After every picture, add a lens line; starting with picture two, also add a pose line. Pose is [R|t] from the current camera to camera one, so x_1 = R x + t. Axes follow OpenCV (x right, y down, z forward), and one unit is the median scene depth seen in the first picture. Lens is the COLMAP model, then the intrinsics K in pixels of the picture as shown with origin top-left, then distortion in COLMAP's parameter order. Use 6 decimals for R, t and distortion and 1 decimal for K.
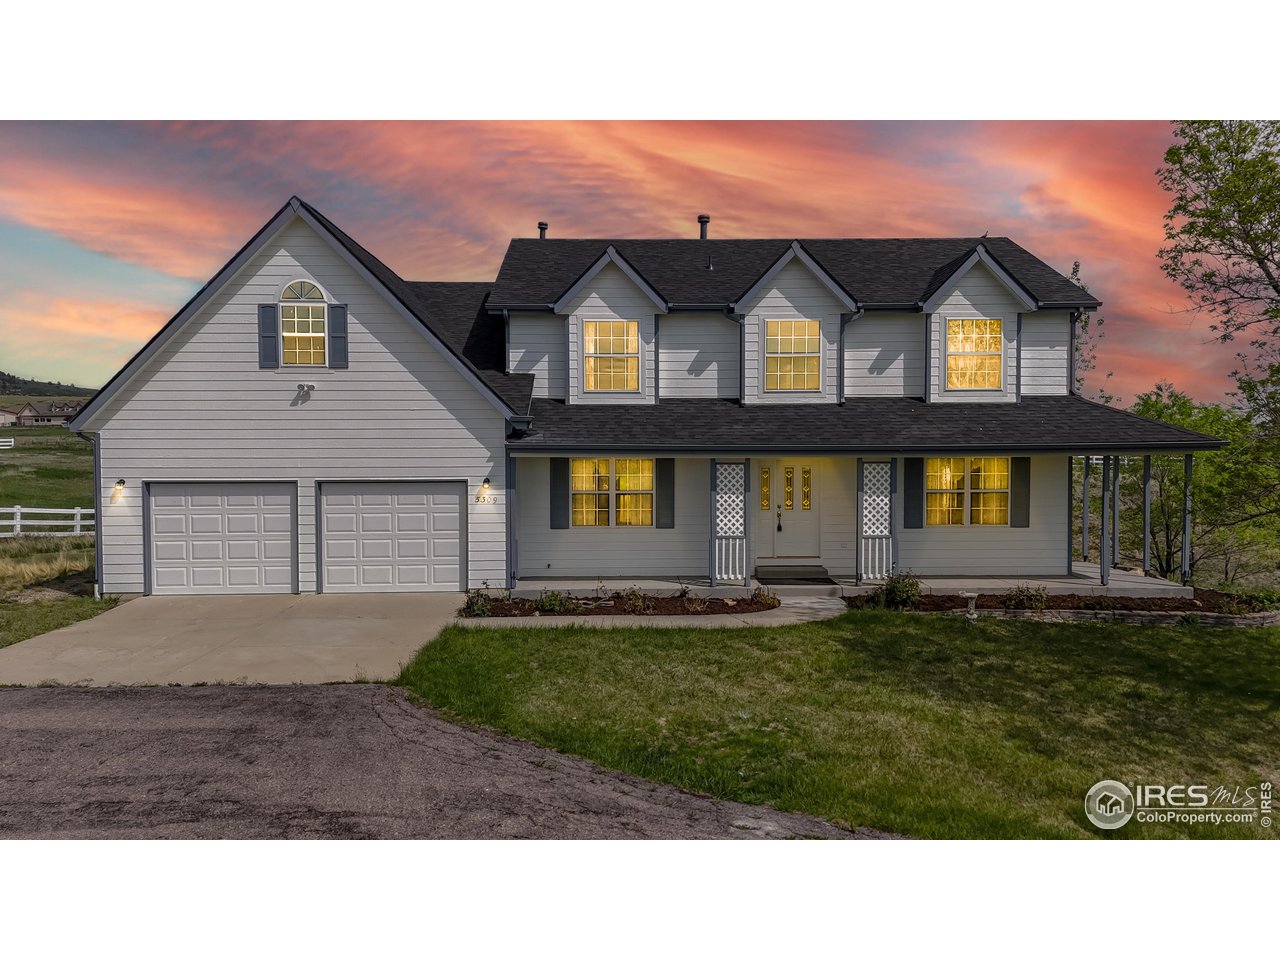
lens RADIAL K [[818.5, 0, 640.0], [0, 818.5, 480.0], [0, 0, 1]] dist [-0.002600, -0.002154]
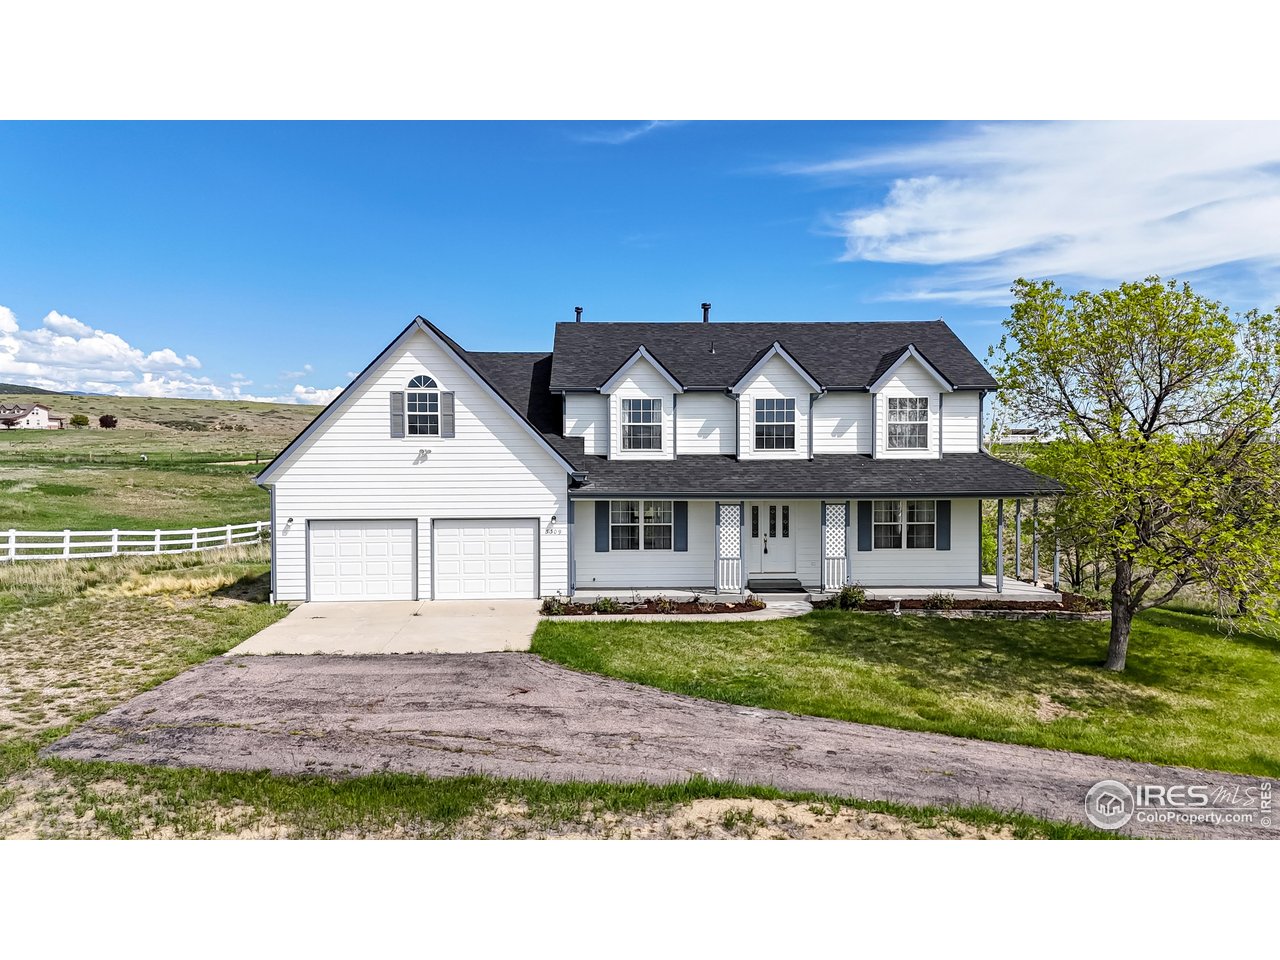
lens RADIAL K [[818.5, 0, 640.0], [0, 818.5, 480.0], [0, 0, 1]] dist [-0.002600, -0.002154]
pose [[0.999929, -0.001019, 0.011851, -0.058277], [0.001208, 0.999871, -0.015985, -0.040955], [-0.011834, 0.015999, 0.999802, -0.384575]]
